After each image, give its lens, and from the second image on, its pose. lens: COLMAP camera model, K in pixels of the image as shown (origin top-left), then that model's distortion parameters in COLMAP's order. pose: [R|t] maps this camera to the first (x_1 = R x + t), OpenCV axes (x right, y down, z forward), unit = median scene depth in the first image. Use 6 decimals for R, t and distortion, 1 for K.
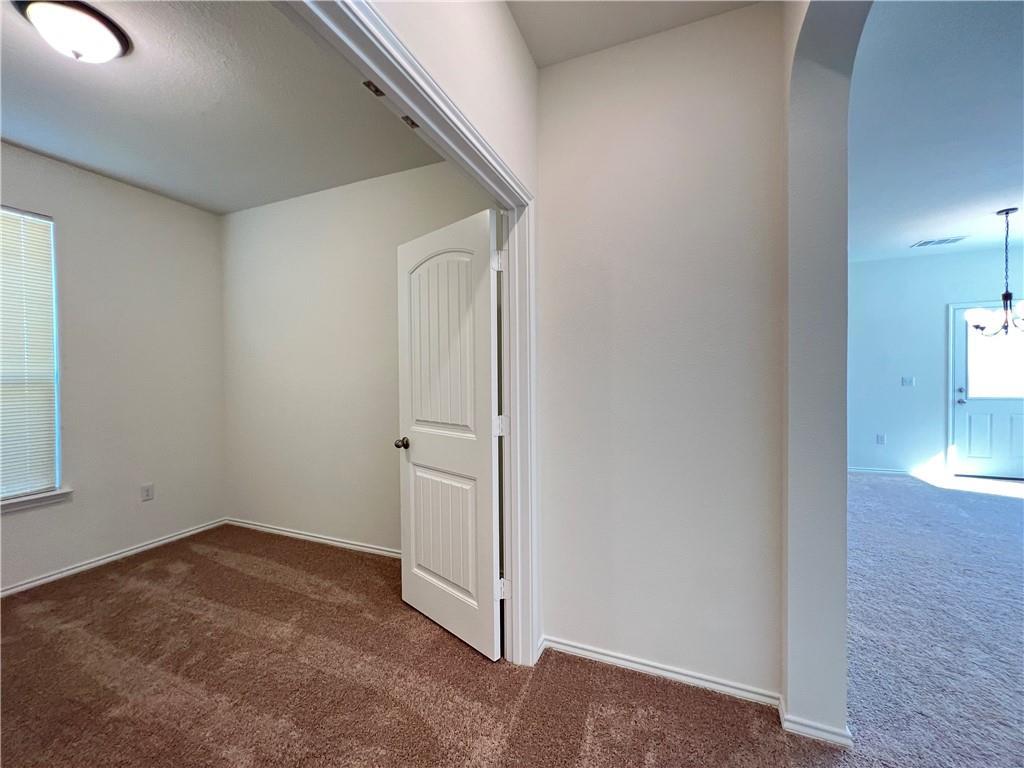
lens RADIAL K [[412.8, 0, 509.3], [0, 412.8, 381.4], [0, 0, 1]] dist [-0.001506, 0.000199]
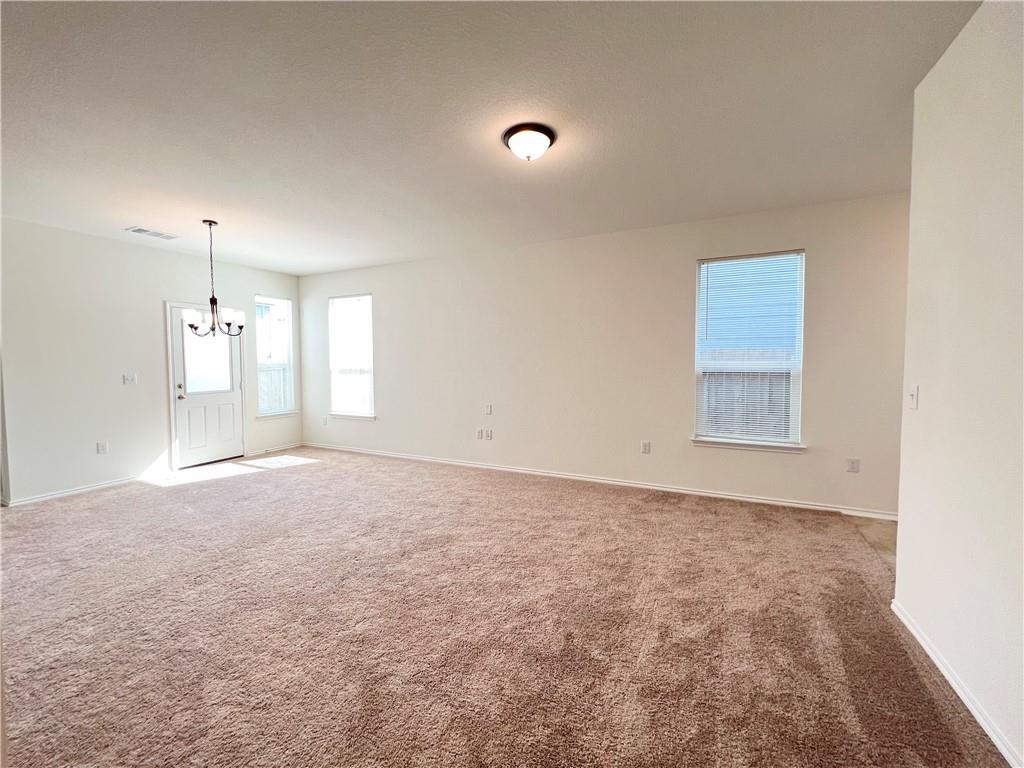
lens RADIAL K [[412.8, 0, 512.3], [0, 412.8, 385.0], [0, 0, 1]] dist [-0.001506, 0.000199]
pose [[0.057892, -0.040264, 0.997511, 0.143369], [0.014878, 0.999110, 0.039465, -0.013884], [-0.998212, 0.012556, 0.058440, 0.138490]]
